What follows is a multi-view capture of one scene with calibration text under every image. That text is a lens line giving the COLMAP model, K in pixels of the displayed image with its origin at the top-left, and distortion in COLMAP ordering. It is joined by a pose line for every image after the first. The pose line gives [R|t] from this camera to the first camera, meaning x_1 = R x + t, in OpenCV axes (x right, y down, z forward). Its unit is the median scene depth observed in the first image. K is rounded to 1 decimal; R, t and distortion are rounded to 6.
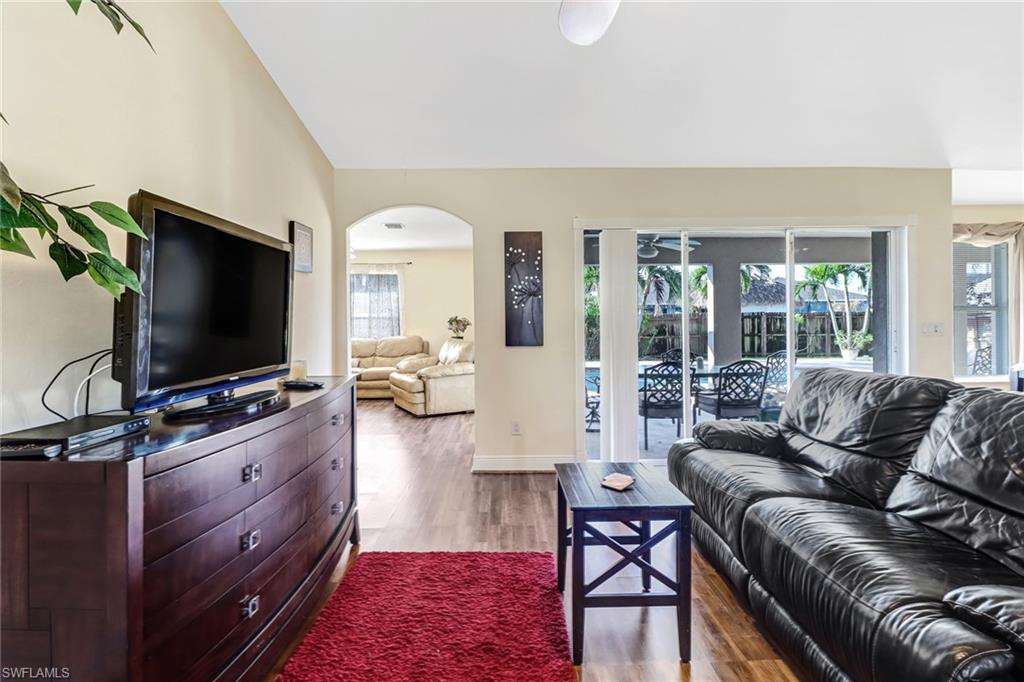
lens RADIAL K [[493.8, 0, 503.1], [0, 493.8, 322.0], [0, 0, 1]] dist [-0.000787, -0.002569]
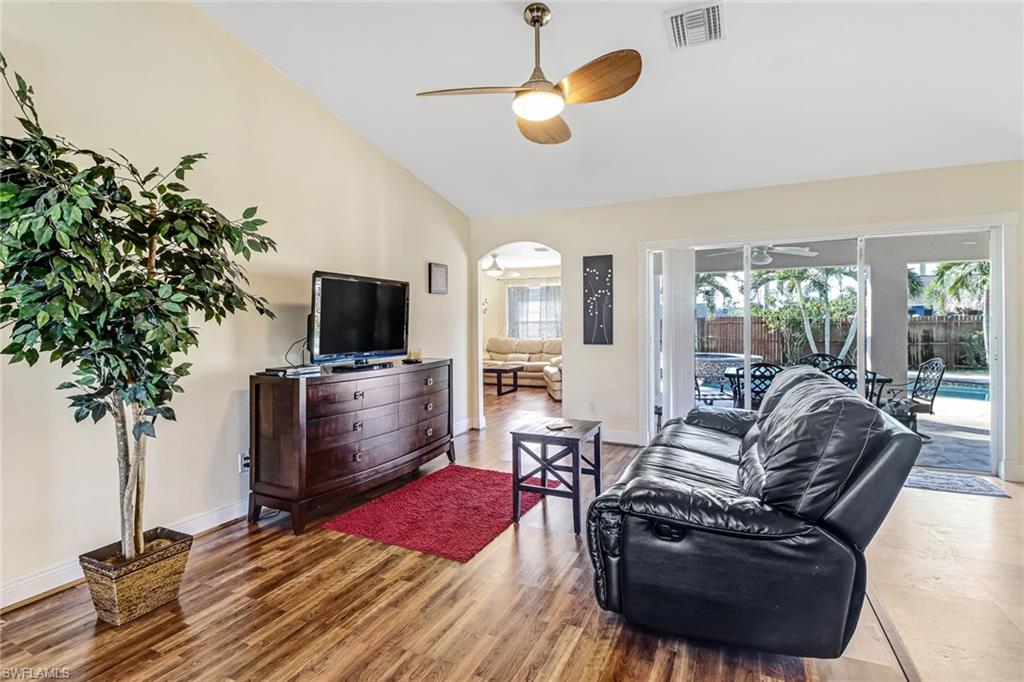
lens RADIAL K [[493.8, 0, 519.8], [0, 493.8, 329.9], [0, 0, 1]] dist [-0.000787, -0.002569]
pose [[0.903784, 0.004844, -0.427961, 0.406686], [-0.000584, 0.999949, 0.010084, -0.002026], [0.427988, -0.008864, 0.903741, -0.252290]]
